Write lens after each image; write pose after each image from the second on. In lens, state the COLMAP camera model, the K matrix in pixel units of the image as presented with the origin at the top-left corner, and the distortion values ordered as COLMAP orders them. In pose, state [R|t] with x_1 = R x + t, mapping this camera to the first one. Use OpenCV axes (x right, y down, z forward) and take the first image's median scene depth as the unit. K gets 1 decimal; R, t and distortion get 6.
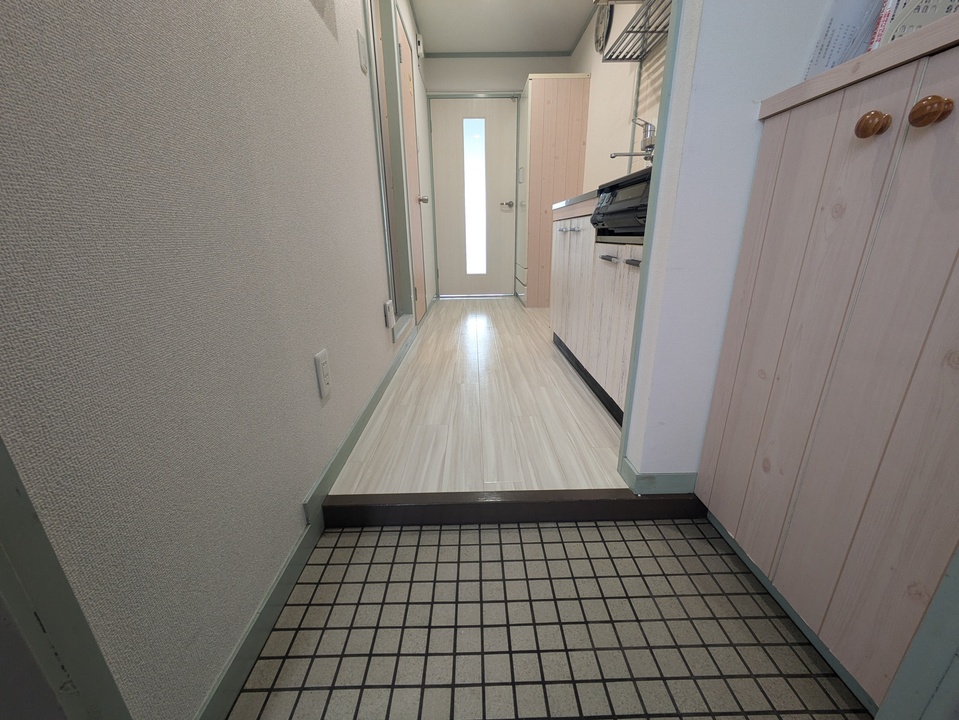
lens RADIAL K [[380.8, 0, 476.6], [0, 380.8, 359.9], [0, 0, 1]] dist [-0.000179, 0.002030]
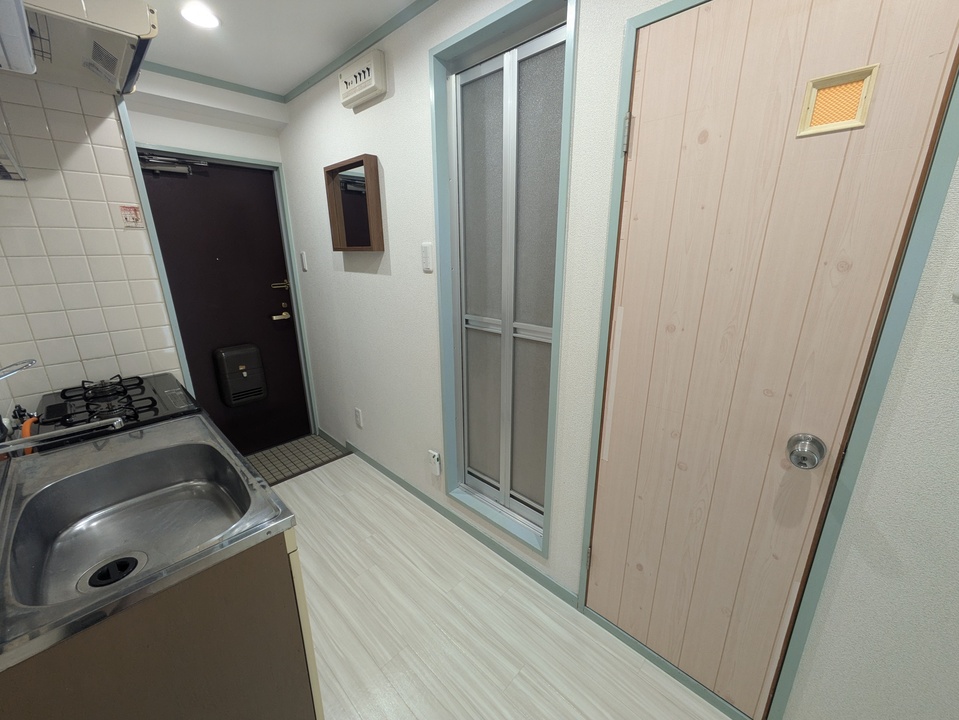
lens RADIAL K [[380.8, 0, 478.3], [0, 380.8, 360.7], [0, 0, 1]] dist [-0.000179, 0.002030]
pose [[-0.700769, 0.219782, -0.678689, 0.250691], [-0.206995, 0.847788, 0.488270, -0.638658], [0.682698, 0.482650, -0.548610, 1.061880]]
